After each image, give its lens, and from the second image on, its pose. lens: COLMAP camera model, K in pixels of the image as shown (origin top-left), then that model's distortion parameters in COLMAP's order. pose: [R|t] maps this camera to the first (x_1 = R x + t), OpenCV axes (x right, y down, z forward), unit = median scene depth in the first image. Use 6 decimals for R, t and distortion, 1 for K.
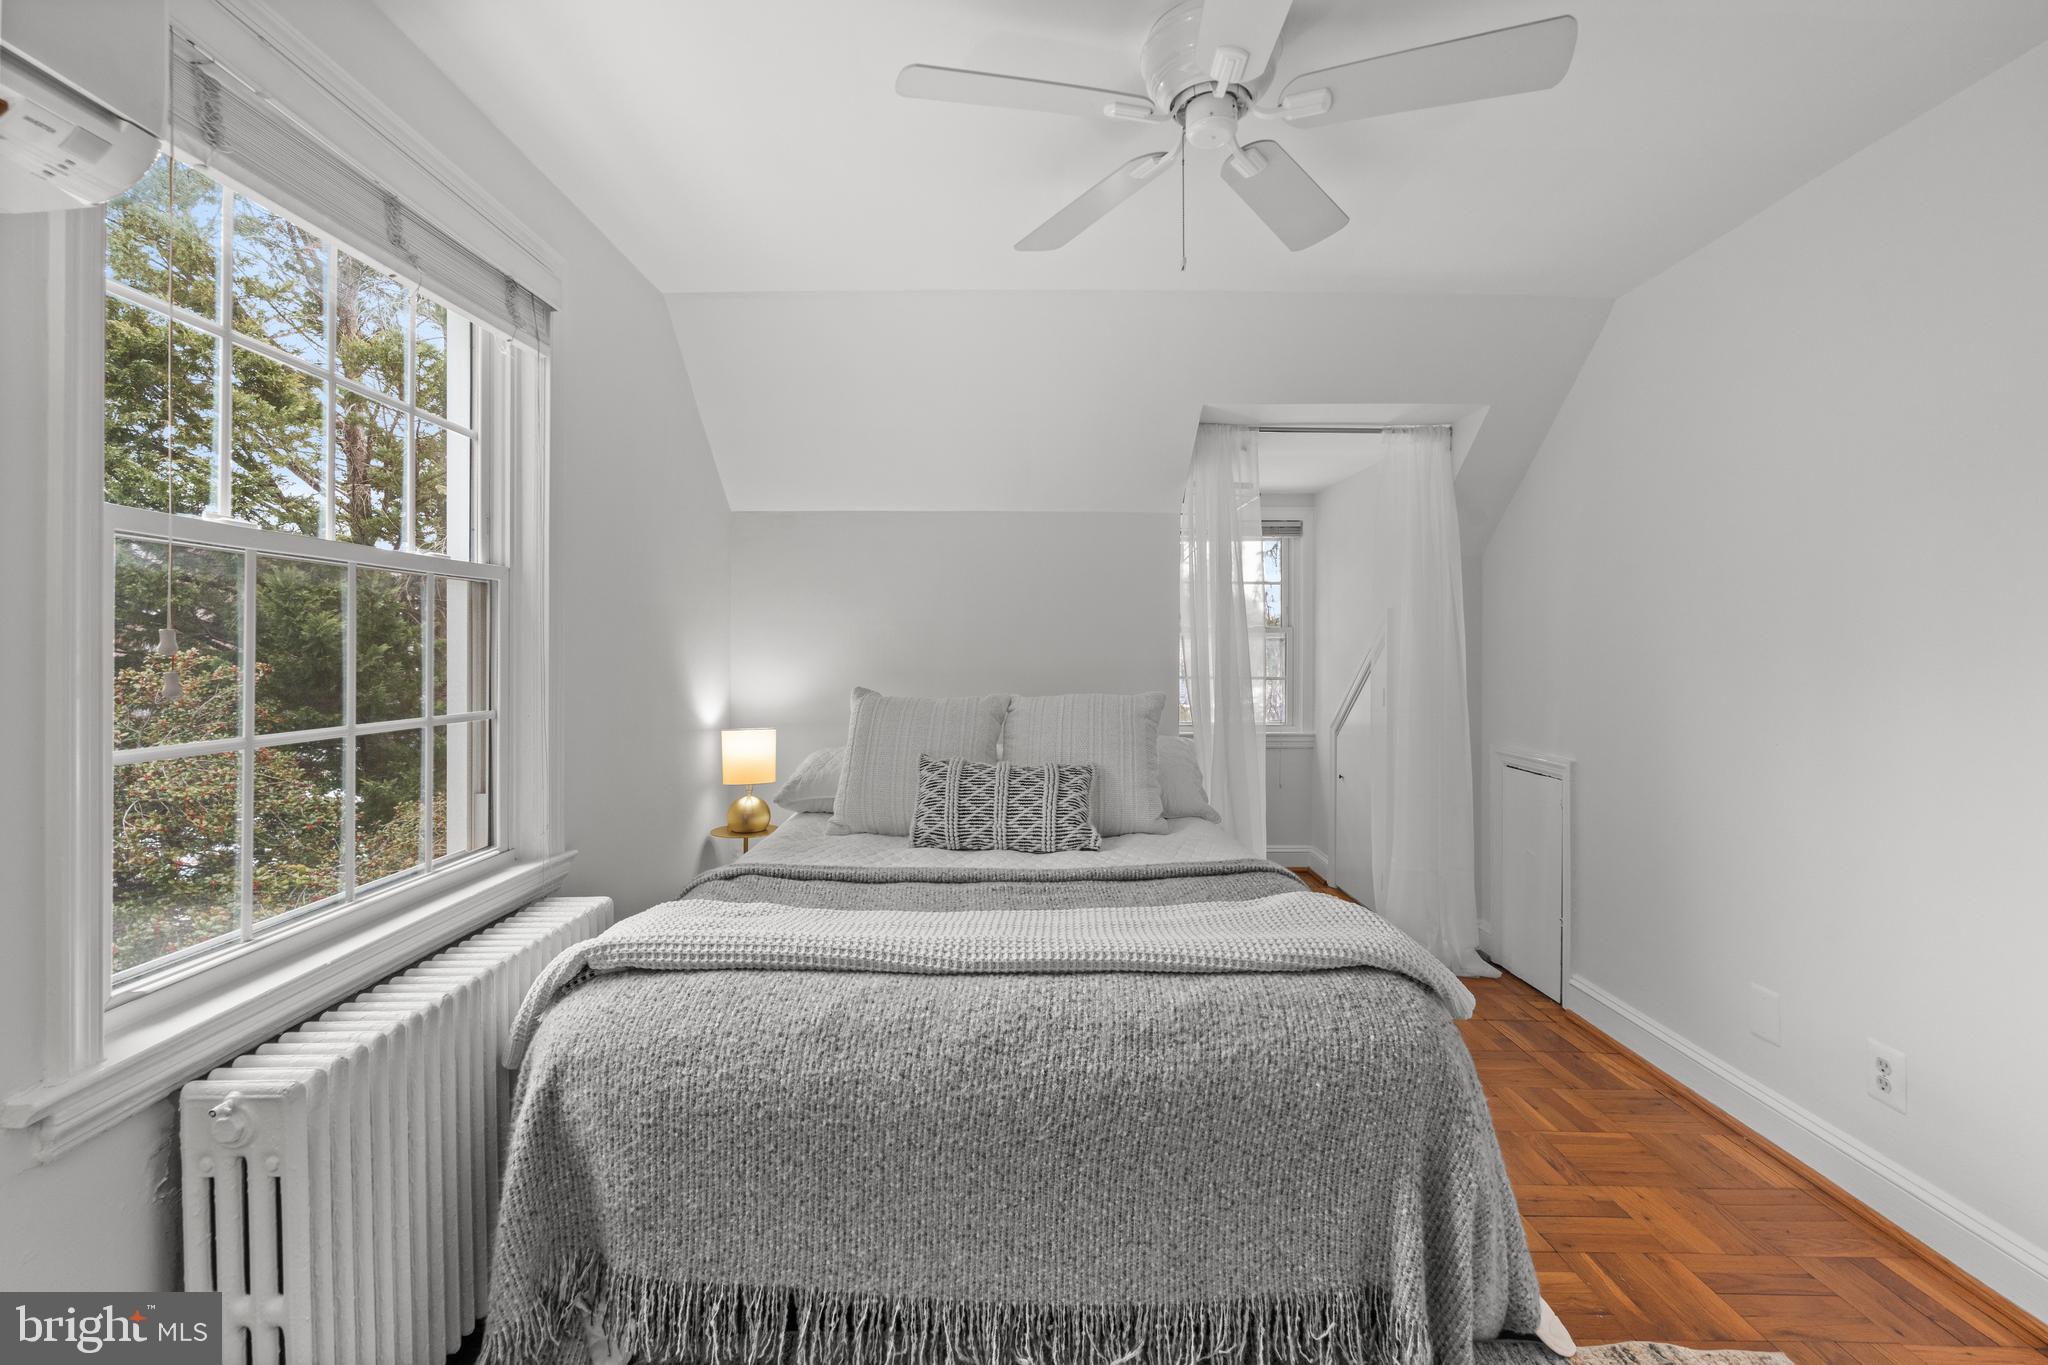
lens RADIAL K [[903.4, 0, 998.0], [0, 903.4, 650.9], [0, 0, 1]] dist [-0.000492, -0.000069]
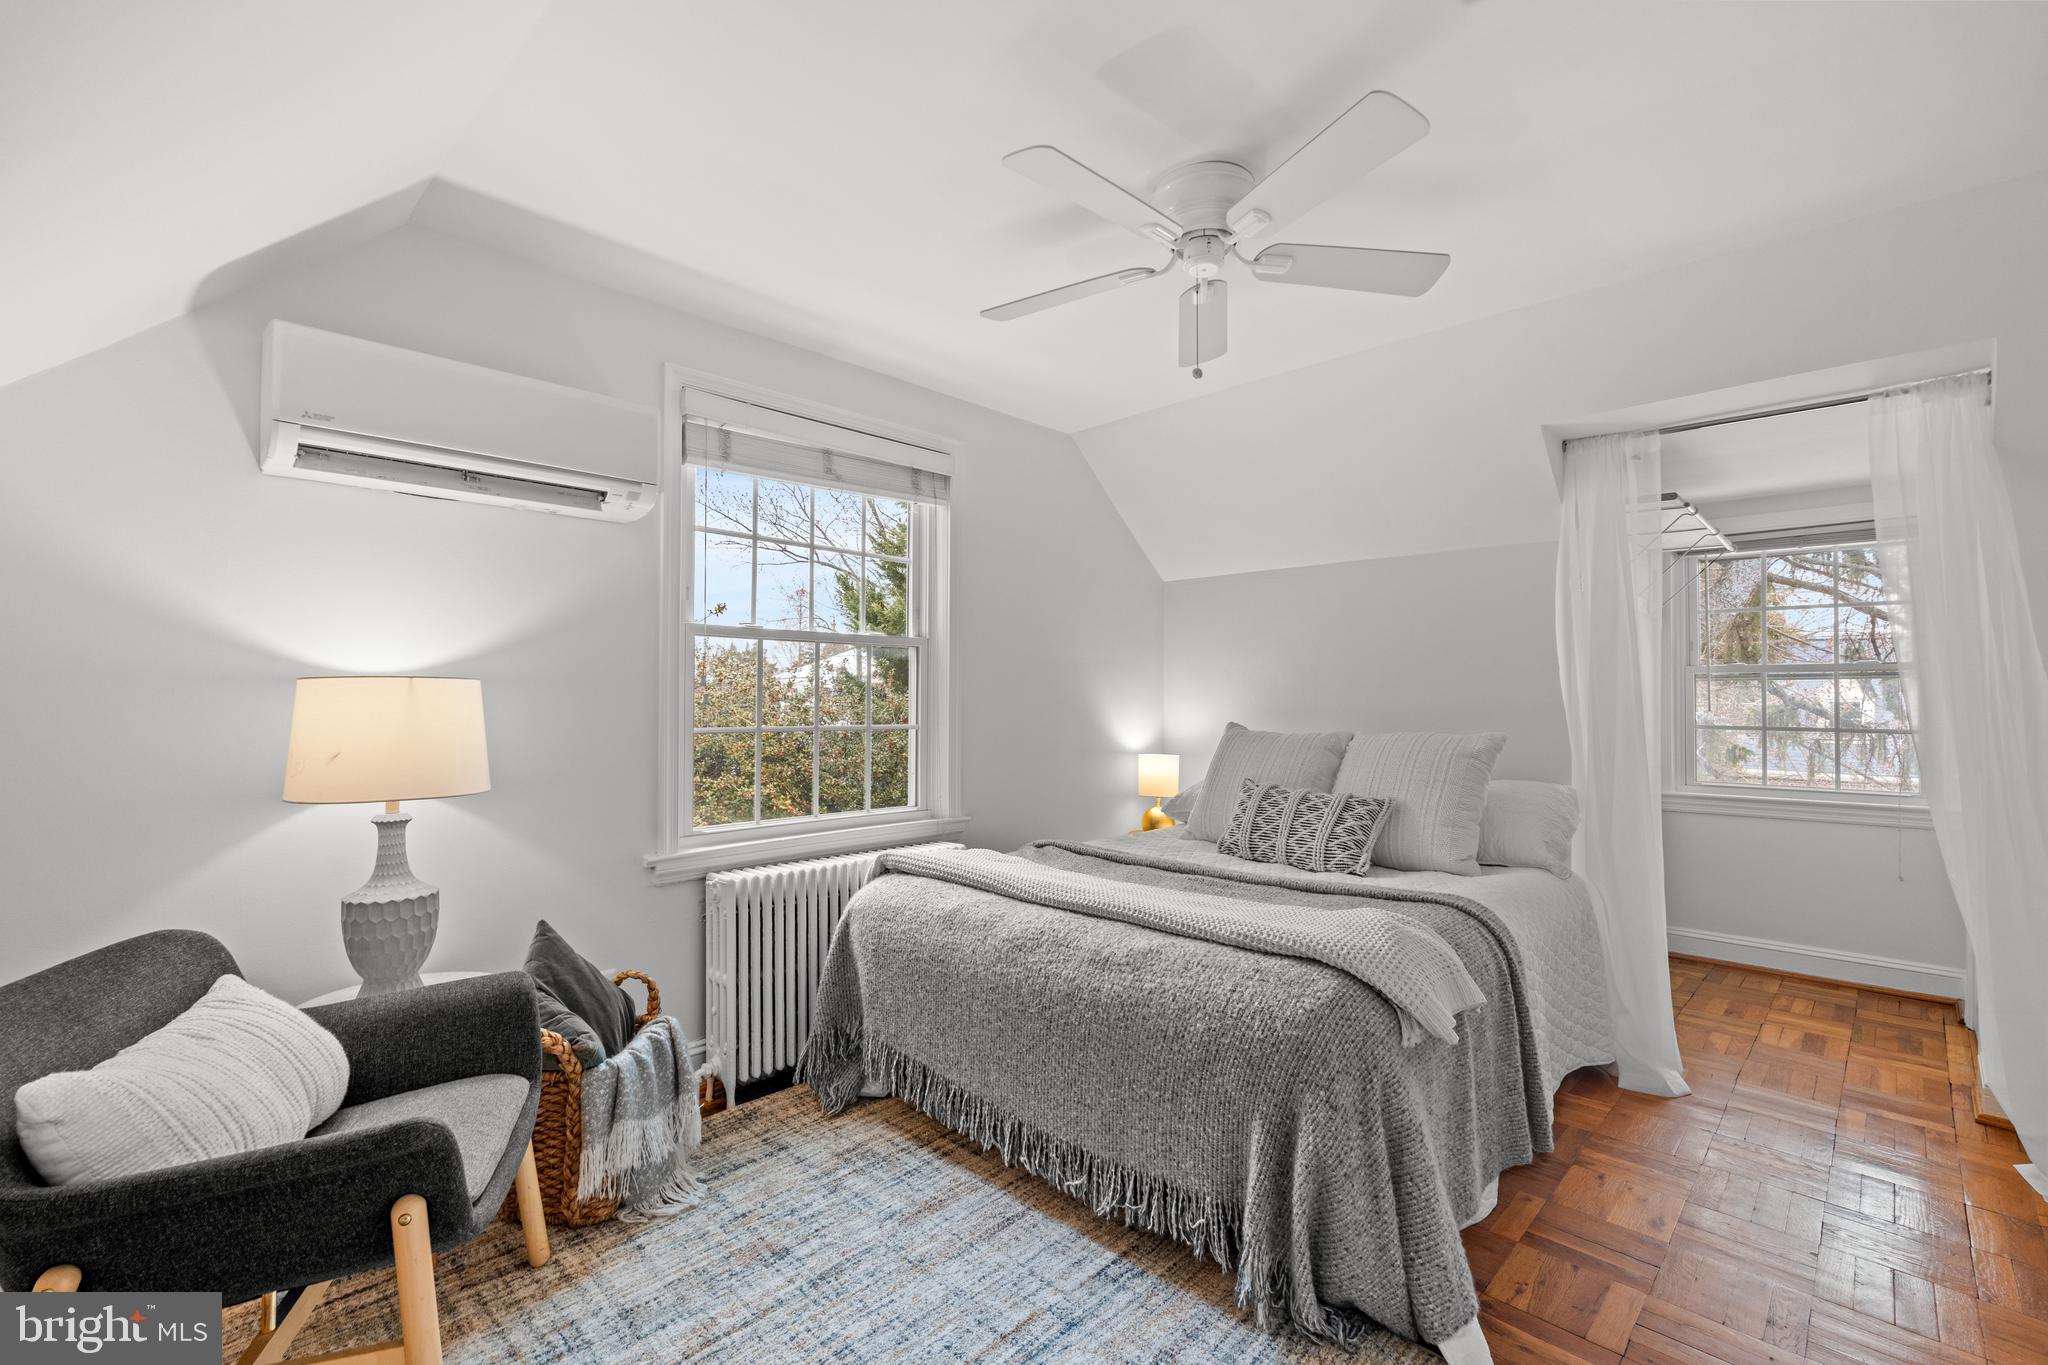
lens RADIAL K [[895.9, 0, 1019.3], [0, 895.9, 685.9], [0, 0, 1]] dist [-0.000629, -0.000087]
pose [[0.713331, -0.008313, -0.700778, 0.558117], [-0.004201, 0.999861, -0.016137, 0.015893], [0.700814, 0.014455, 0.713197, -0.036351]]
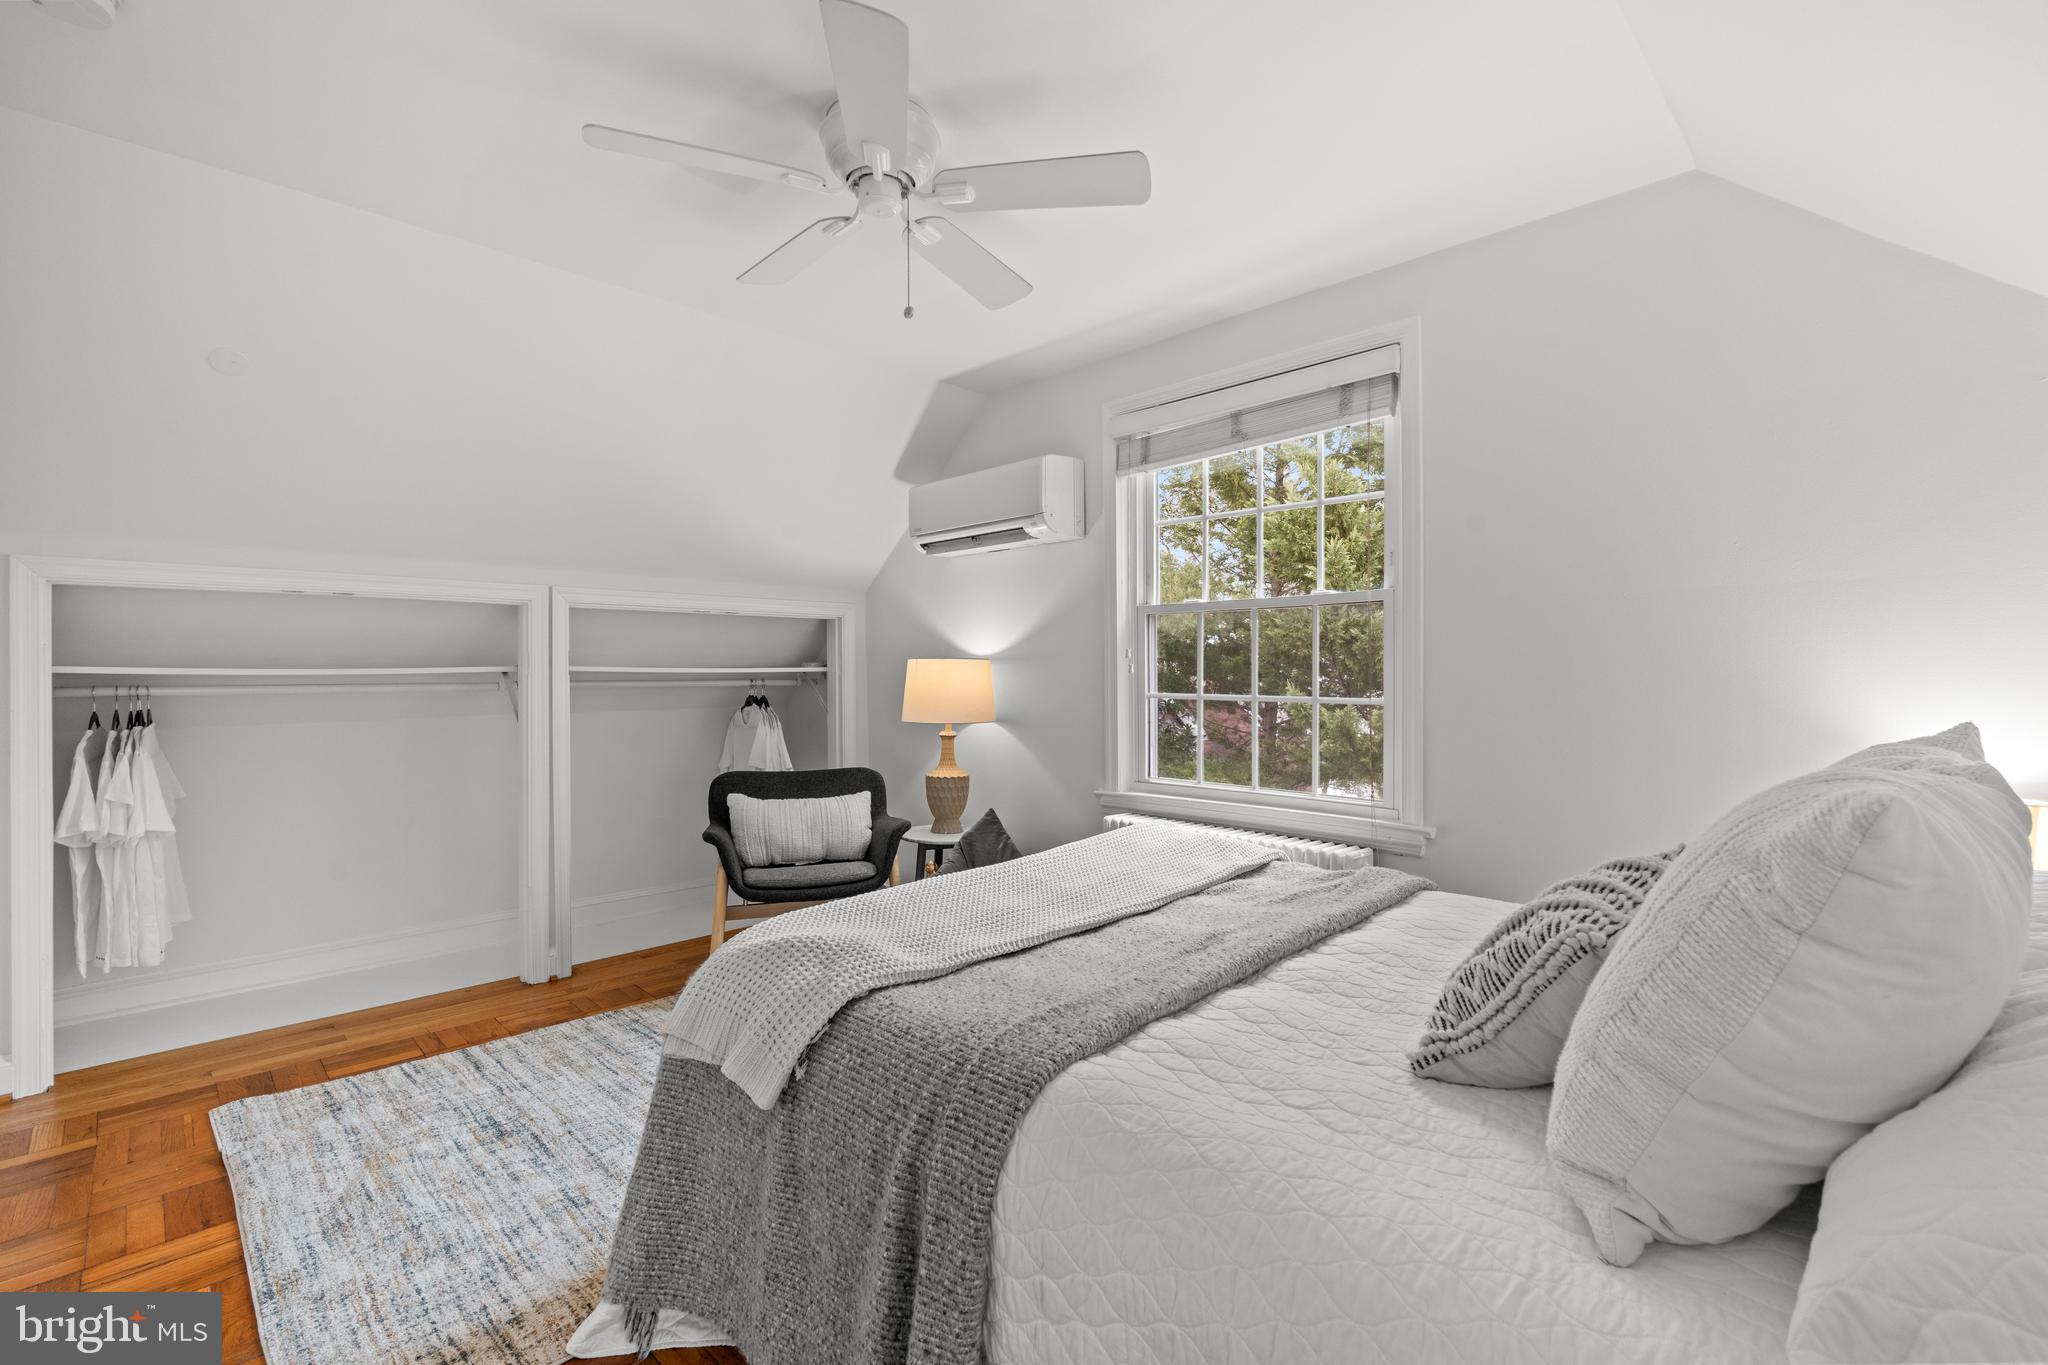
lens RADIAL K [[895.9, 0, 1019.3], [0, 895.9, 685.9], [0, 0, 1]] dist [-0.000629, -0.000087]
pose [[-0.691868, 0.006589, -0.721994, 0.582363], [0.001233, 0.999968, 0.007944, 0.029798], [0.722023, 0.004606, -0.691853, 1.159756]]
